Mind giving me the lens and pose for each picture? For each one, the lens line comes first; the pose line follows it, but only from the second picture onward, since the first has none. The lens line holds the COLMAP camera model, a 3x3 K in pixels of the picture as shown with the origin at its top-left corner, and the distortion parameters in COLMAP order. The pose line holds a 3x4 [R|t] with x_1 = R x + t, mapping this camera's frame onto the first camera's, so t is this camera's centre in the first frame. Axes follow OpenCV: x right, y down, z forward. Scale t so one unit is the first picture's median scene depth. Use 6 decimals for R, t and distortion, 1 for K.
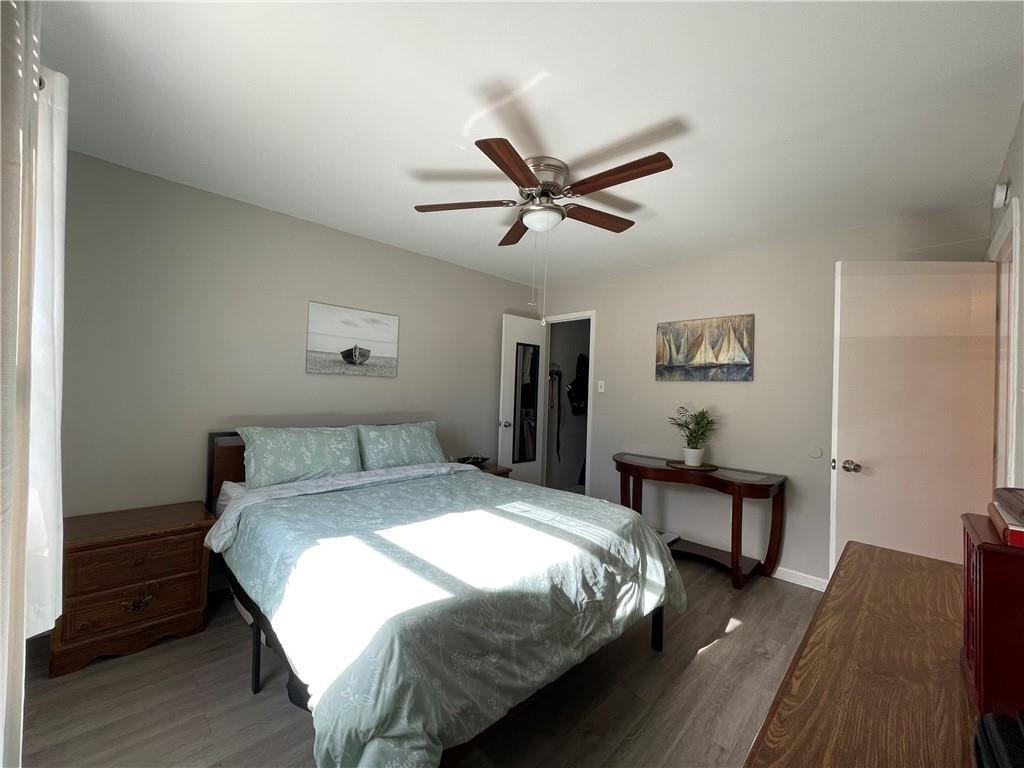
lens RADIAL K [[413.1, 0, 507.3], [0, 413.1, 384.2], [0, 0, 1]] dist [-0.002208, 0.000225]
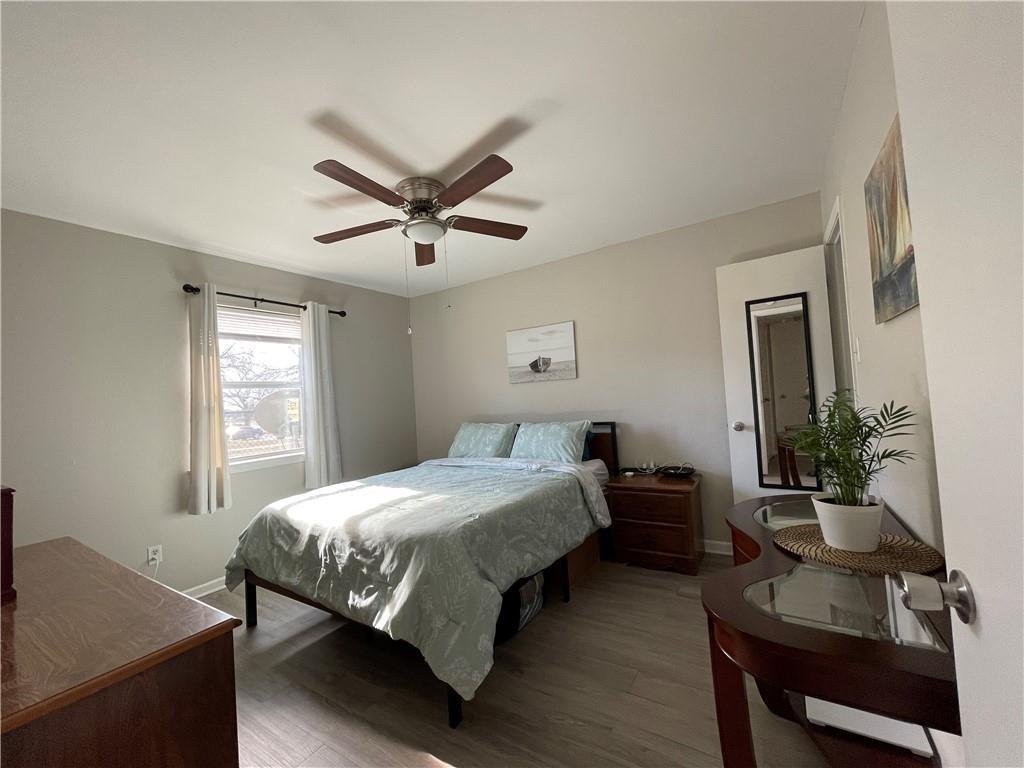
lens RADIAL K [[413.1, 0, 506.8], [0, 413.1, 385.1], [0, 0, 1]] dist [-0.002208, 0.000225]
pose [[0.181620, -0.072131, -0.980720, 0.793810], [0.079440, 0.995123, -0.058478, 0.052341], [0.980155, -0.067287, 0.186465, 0.678610]]
